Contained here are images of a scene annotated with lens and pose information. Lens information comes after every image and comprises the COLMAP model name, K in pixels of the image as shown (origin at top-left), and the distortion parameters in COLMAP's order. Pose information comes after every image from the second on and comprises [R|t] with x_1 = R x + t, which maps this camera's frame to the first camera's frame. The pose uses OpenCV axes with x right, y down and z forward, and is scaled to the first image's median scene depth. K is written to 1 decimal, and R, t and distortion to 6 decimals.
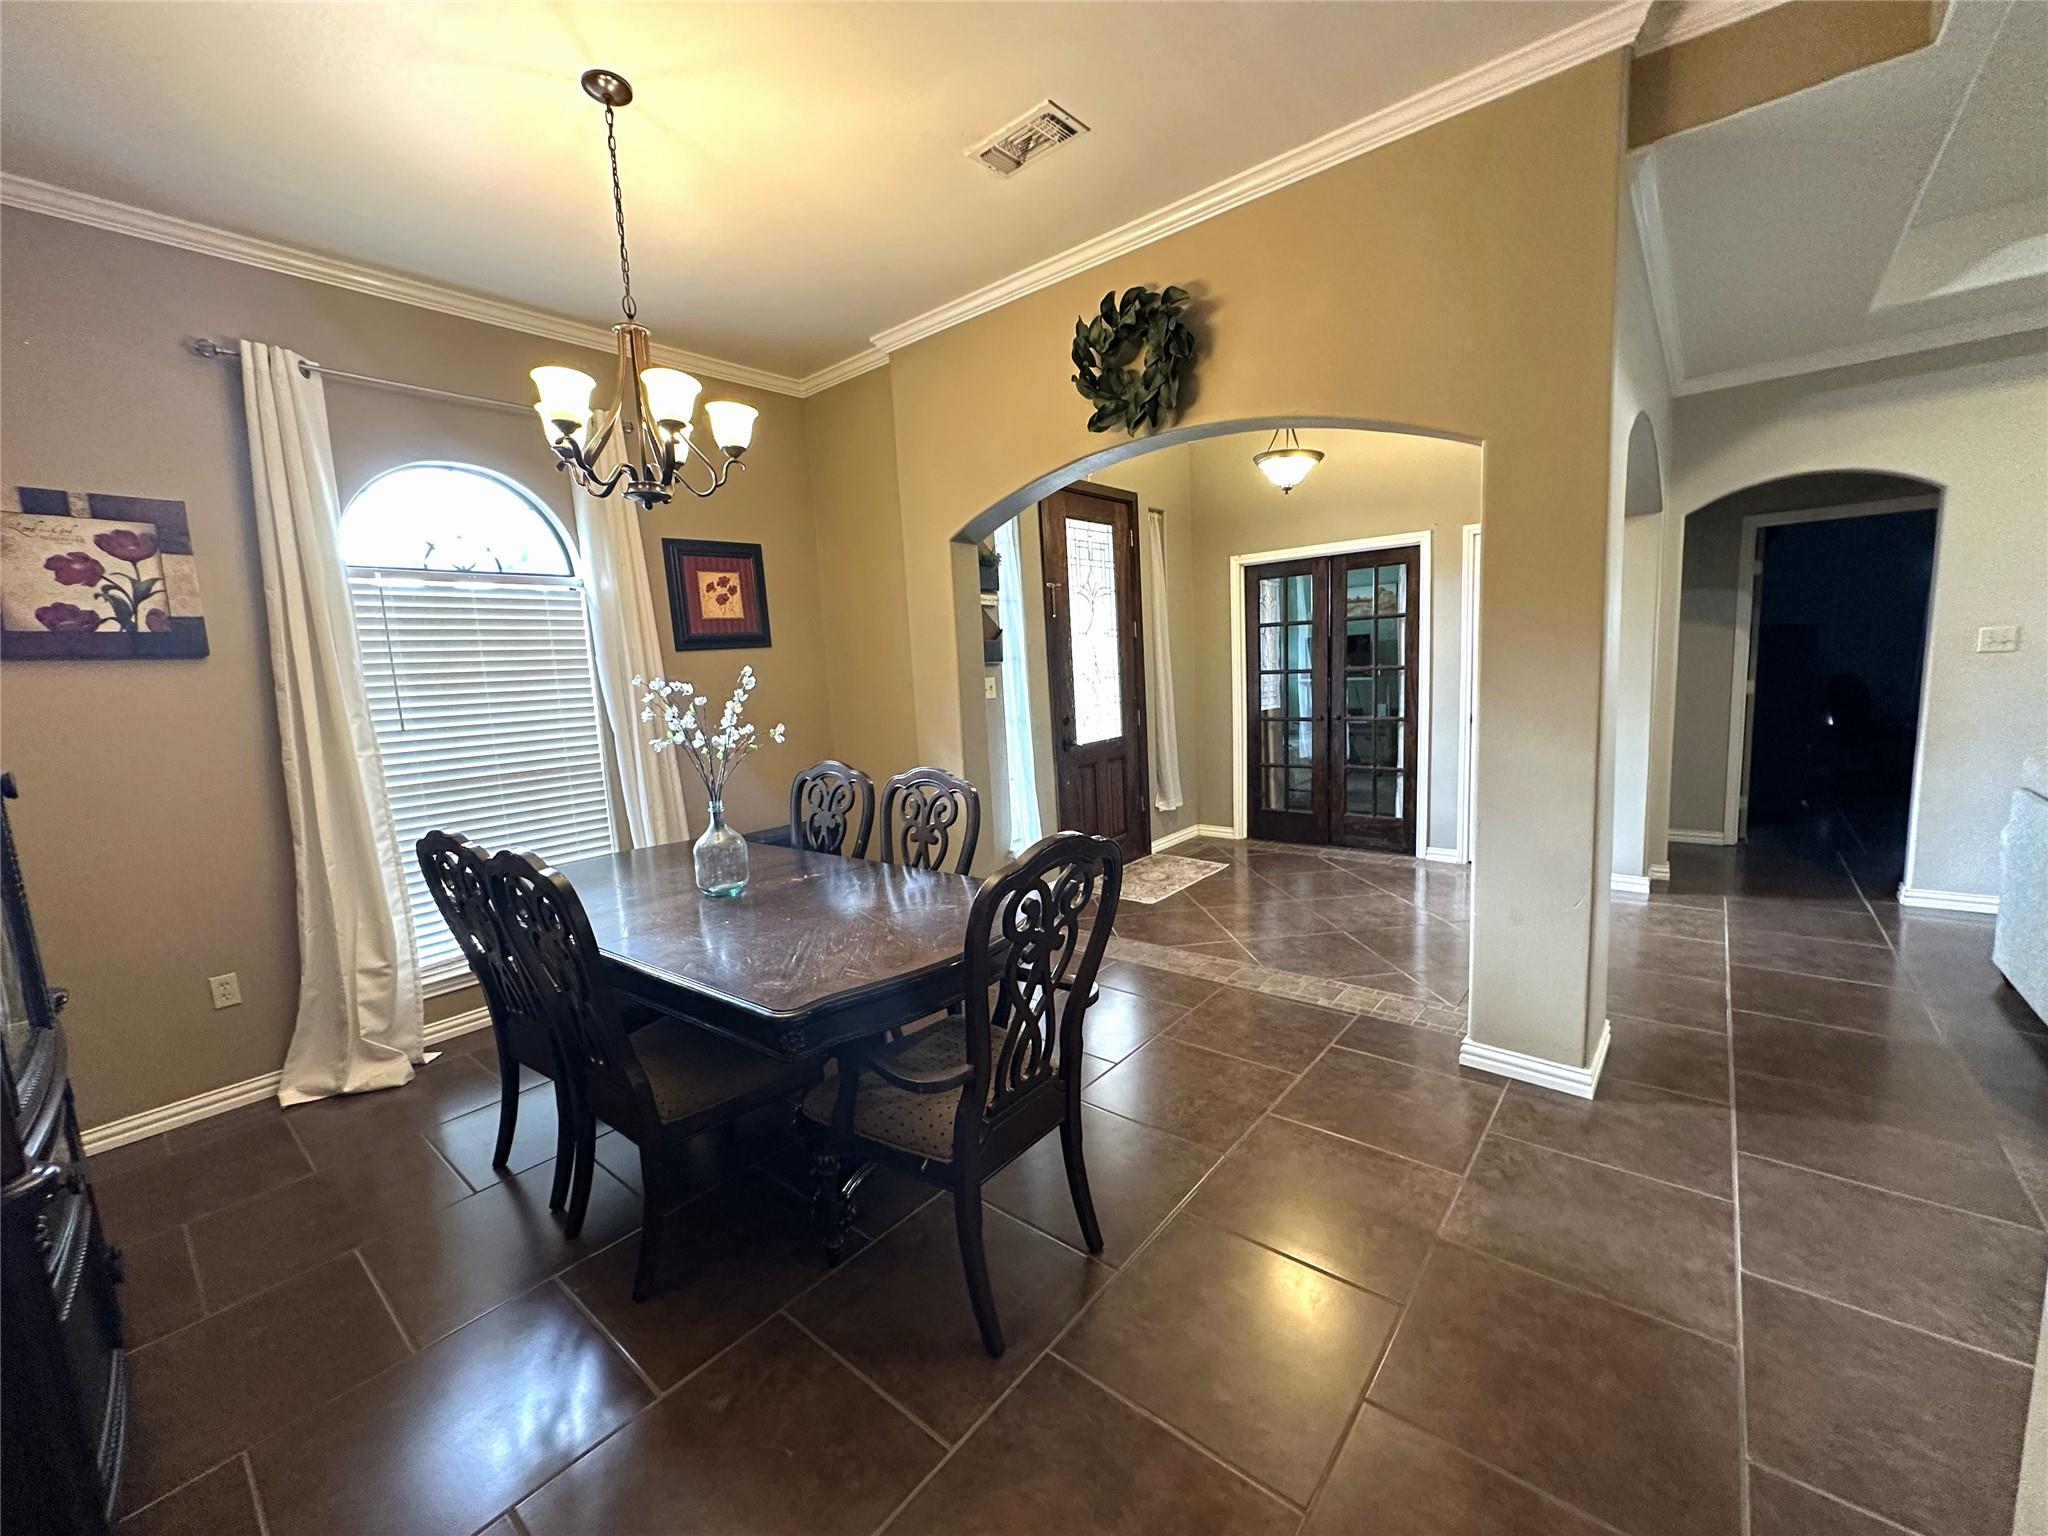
lens RADIAL K [[816.9, 0, 1025.7], [0, 816.9, 769.1], [0, 0, 1]] dist [-0.000203, 0.000535]
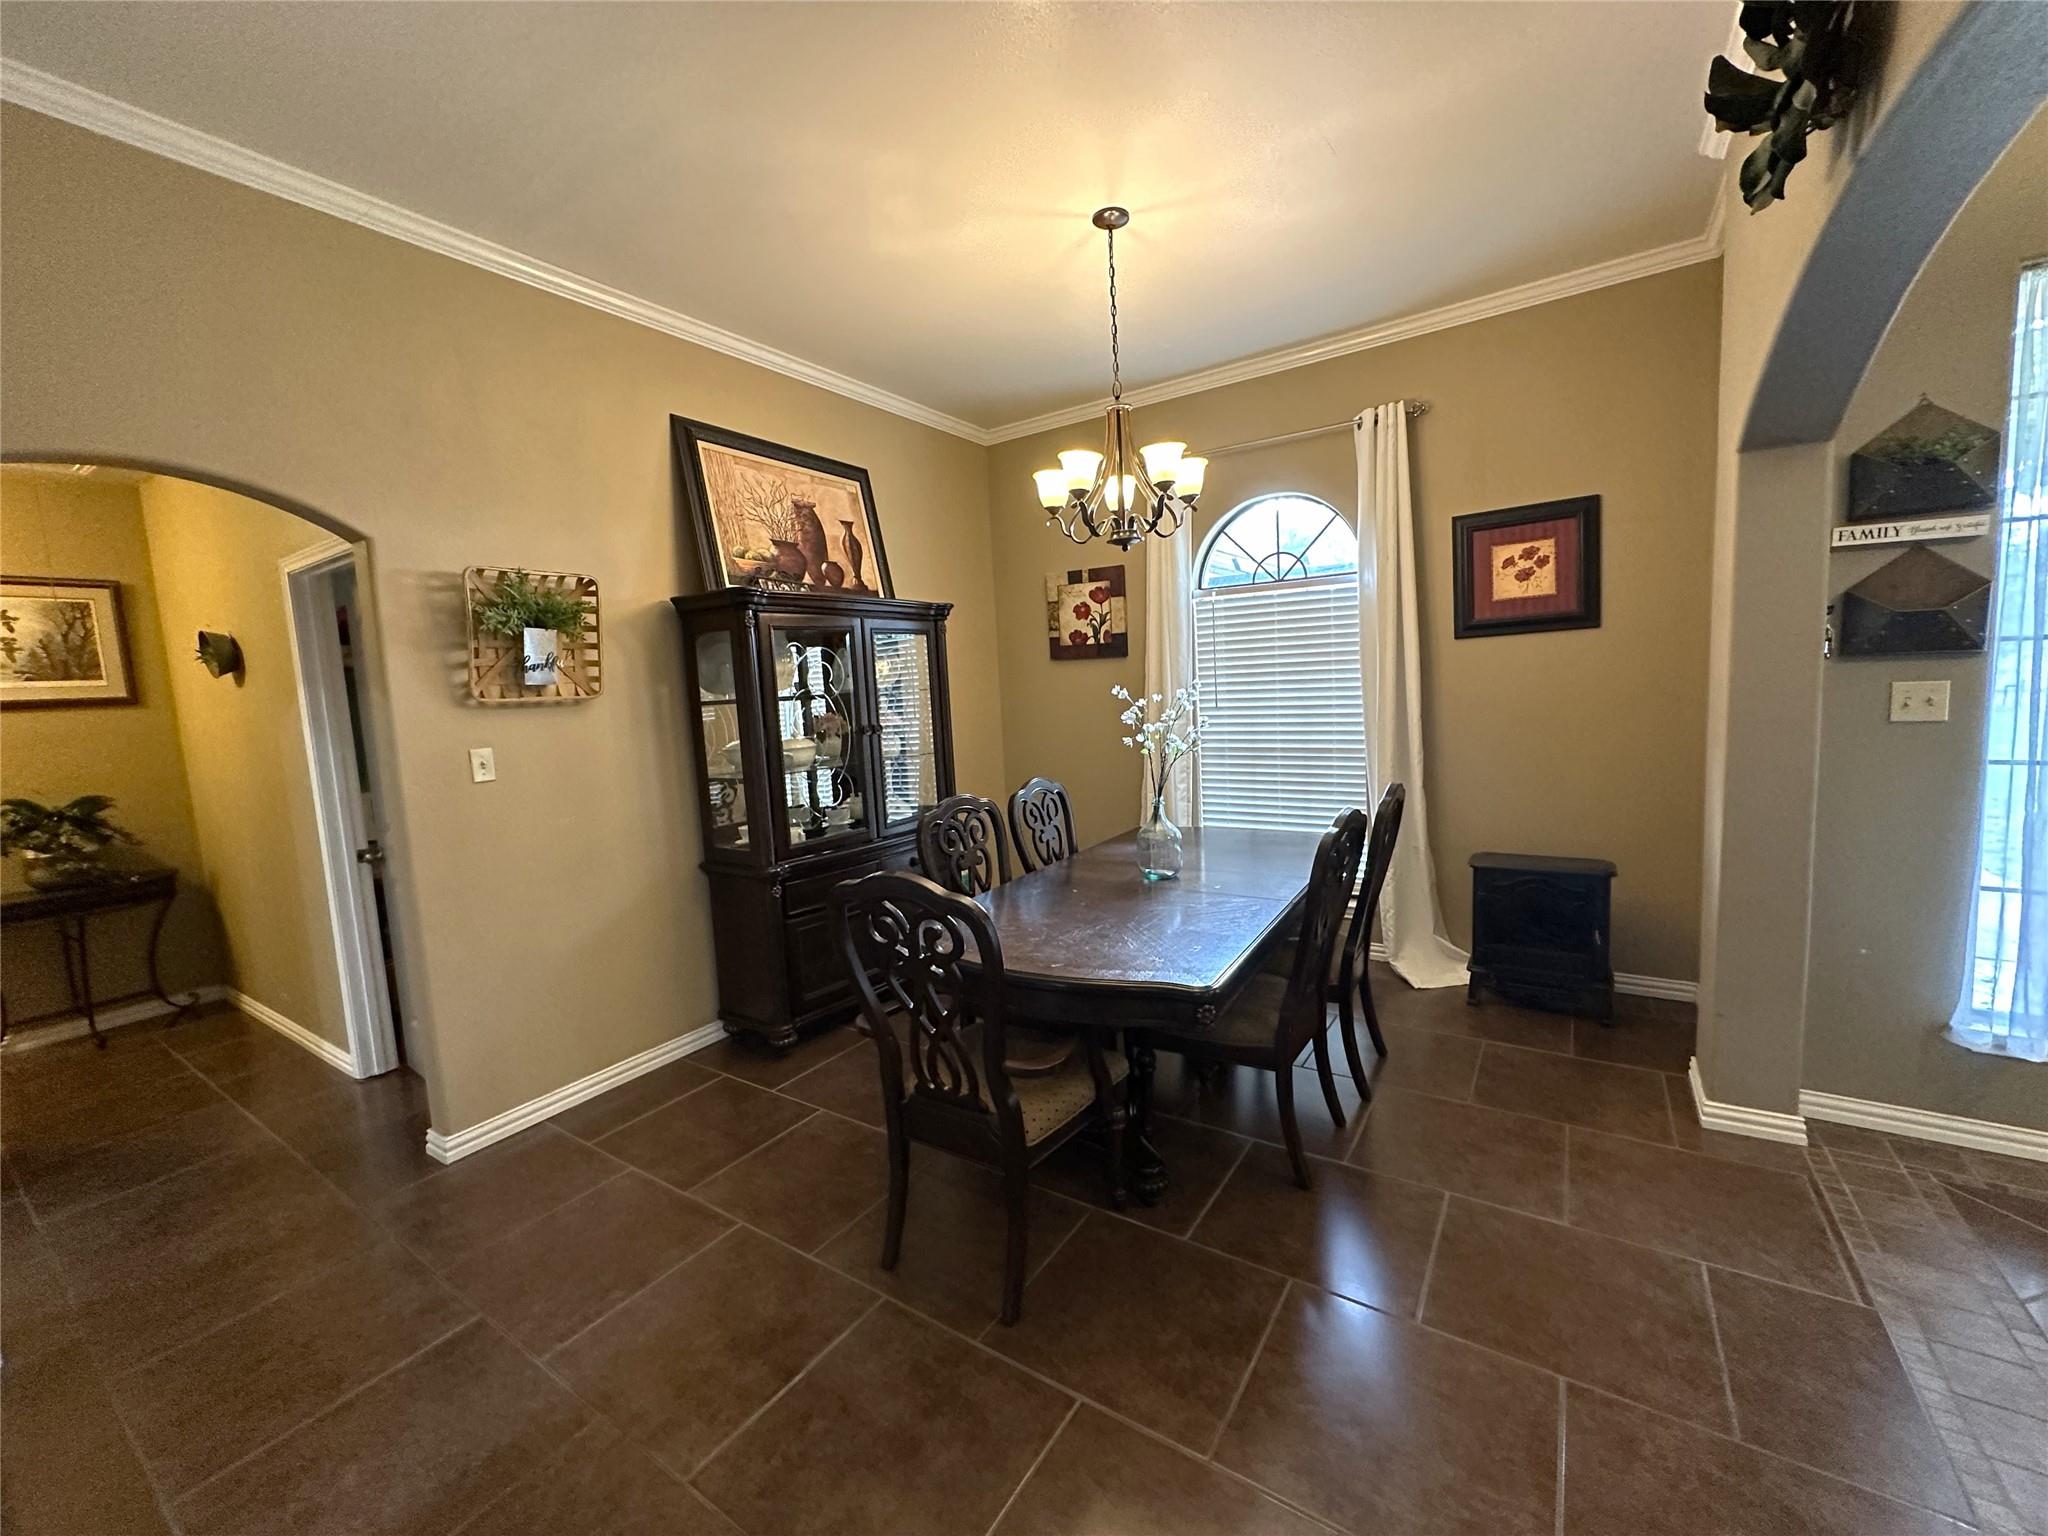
lens RADIAL K [[816.9, 0, 1021.7], [0, 816.9, 766.9], [0, 0, 1]] dist [-0.000203, 0.000535]
pose [[0.107115, 0.151669, -0.982610, 0.417744], [-0.084376, 0.986118, 0.143012, -0.086369], [0.990660, 0.067590, 0.118425, 0.387530]]
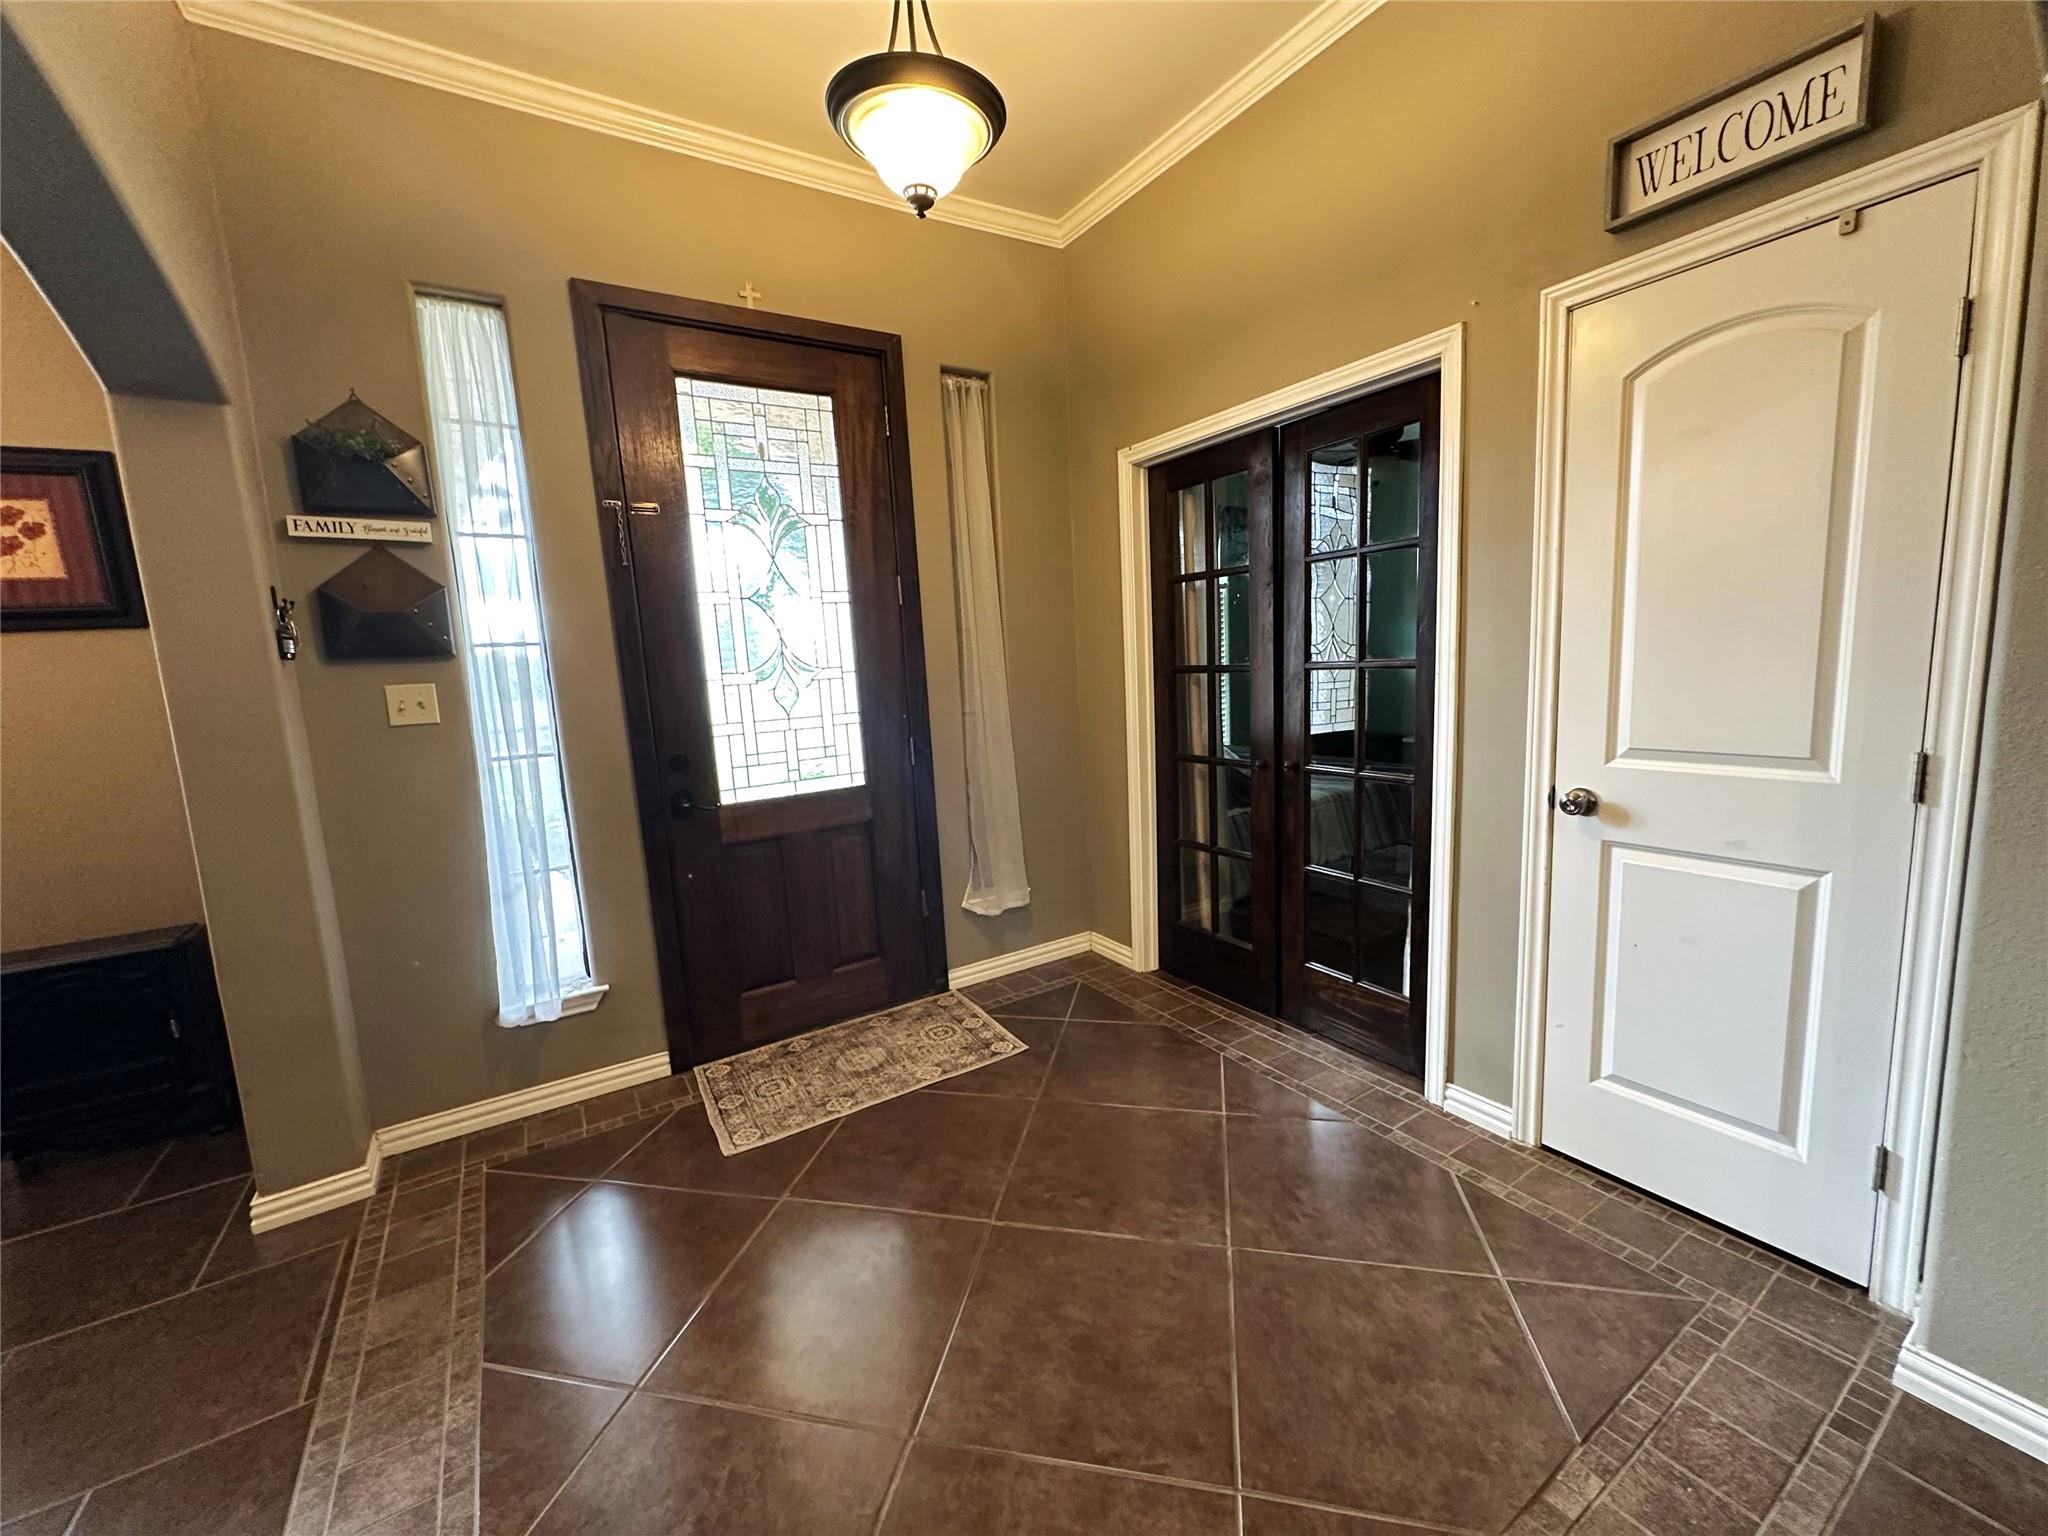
lens RADIAL K [[816.9, 0, 1016.1], [0, 816.9, 769.5], [0, 0, 1]] dist [-0.000203, 0.000535]
pose [[0.952864, 0.044076, -0.300179, 0.484104], [-0.037395, 0.998909, 0.027966, -0.089078], [0.301084, -0.015422, 0.953473, 0.637876]]
